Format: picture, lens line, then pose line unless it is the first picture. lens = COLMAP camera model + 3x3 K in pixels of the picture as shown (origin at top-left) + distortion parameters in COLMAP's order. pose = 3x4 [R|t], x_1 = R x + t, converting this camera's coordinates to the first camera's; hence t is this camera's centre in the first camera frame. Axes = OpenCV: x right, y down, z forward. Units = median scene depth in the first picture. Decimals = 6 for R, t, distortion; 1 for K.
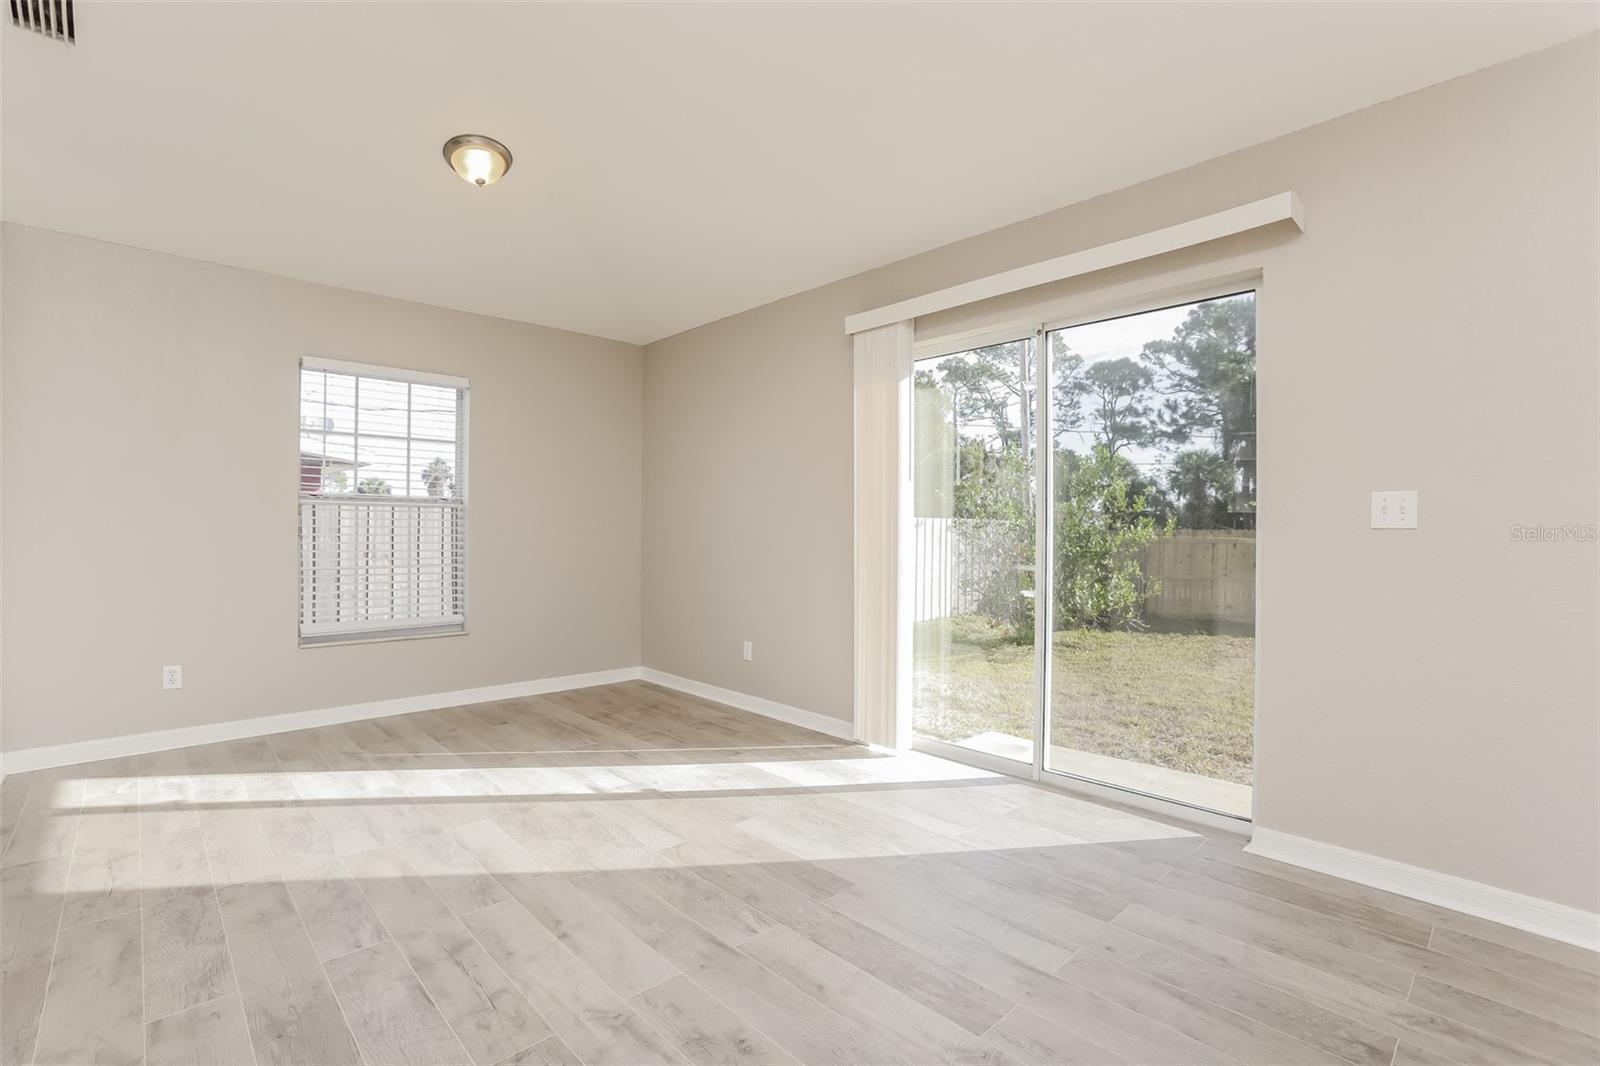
lens RADIAL K [[735.0, 0, 823.6], [0, 735.0, 533.5], [0, 0, 1]] dist [-0.027195, 0.000313]
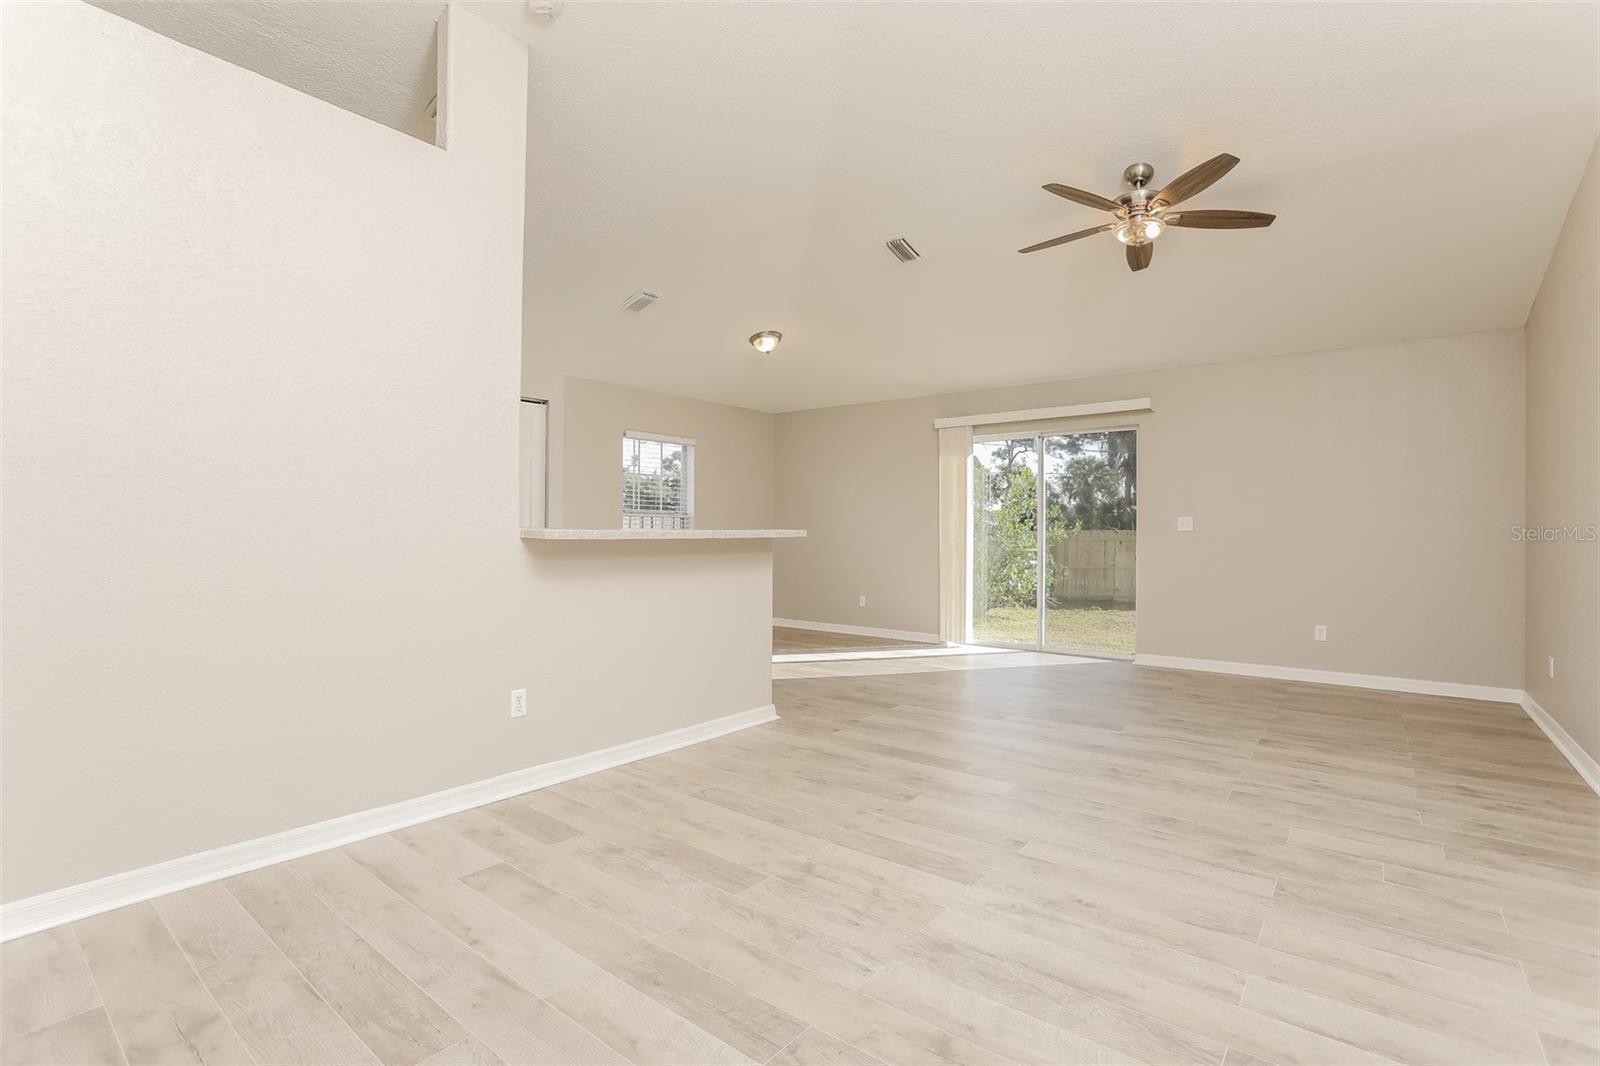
lens RADIAL K [[735.0, 0, 823.6], [0, 735.0, 533.5], [0, 0, 1]] dist [-0.027195, 0.000313]
pose [[0.991313, 0.000773, 0.131521, -0.066740], [-0.000907, 0.999999, 0.000954, 0.000062], [-0.131520, -0.001065, 0.991313, -0.112497]]
